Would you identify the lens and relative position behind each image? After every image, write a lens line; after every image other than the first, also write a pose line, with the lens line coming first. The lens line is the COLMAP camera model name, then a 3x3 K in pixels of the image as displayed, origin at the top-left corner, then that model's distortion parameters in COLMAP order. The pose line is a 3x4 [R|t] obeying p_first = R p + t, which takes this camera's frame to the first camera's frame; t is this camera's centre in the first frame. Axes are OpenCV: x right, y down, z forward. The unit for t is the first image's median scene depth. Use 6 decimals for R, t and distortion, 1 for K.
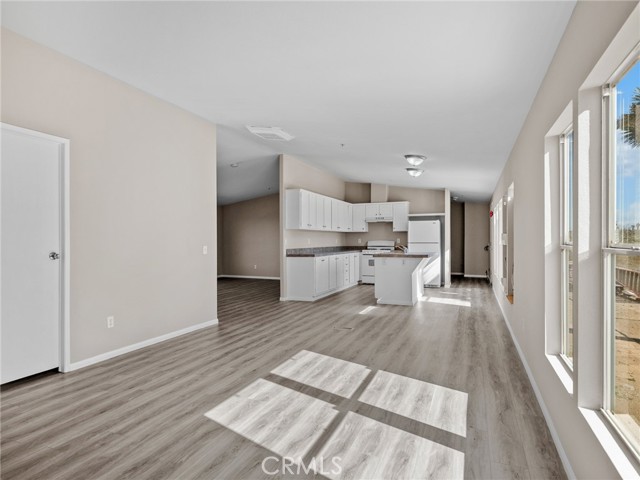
lens RADIAL K [[368.8, 0, 320.3], [0, 368.8, 239.7], [0, 0, 1]] dist [0.001956, 0.000300]
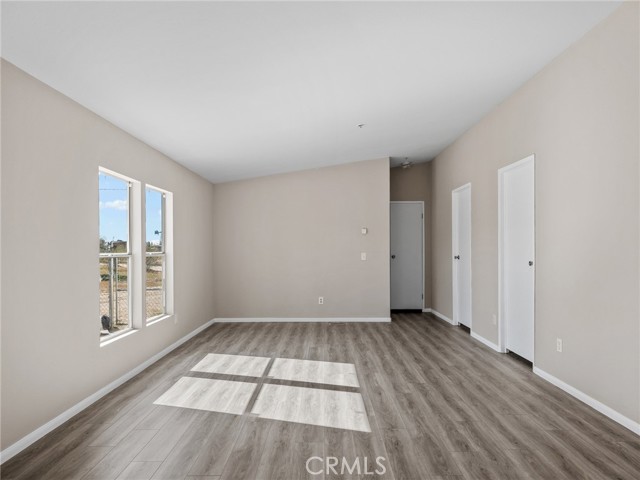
lens RADIAL K [[395.4, 0, 321.1], [0, 395.4, 243.0], [0, 0, 1]] dist [-0.001725, -0.000058]
pose [[-0.924008, 0.001434, -0.382372, 0.357480], [0.006661, 0.999902, -0.012346, -0.006656], [0.382316, -0.013955, -0.923926, 2.019147]]
